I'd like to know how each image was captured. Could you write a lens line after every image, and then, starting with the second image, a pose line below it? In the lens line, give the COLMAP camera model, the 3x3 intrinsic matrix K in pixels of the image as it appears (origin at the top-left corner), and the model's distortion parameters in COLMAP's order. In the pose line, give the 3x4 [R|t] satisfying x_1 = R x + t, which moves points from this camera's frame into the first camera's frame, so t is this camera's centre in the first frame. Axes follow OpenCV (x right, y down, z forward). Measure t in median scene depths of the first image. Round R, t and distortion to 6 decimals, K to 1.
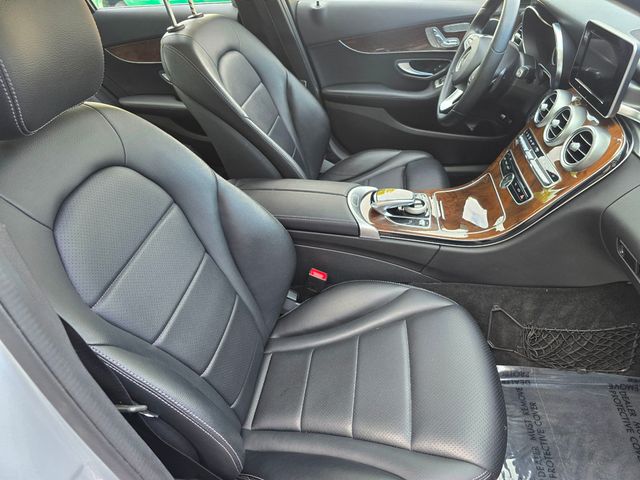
lens RADIAL K [[442.5, 0, 323.2], [0, 442.5, 243.1], [0, 0, 1]] dist [0.030252, -0.020469]
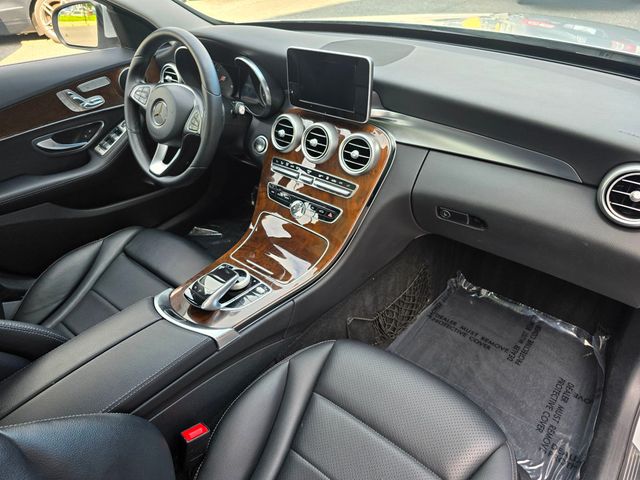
lens RADIAL K [[442.5, 0, 321.5], [0, 442.5, 241.1], [0, 0, 1]] dist [0.030252, -0.020469]
pose [[0.523312, -0.459187, 0.717839, -0.214480], [0.511918, 0.842850, 0.165961, -0.152875], [-0.681238, 0.280625, 0.676140, 0.220253]]
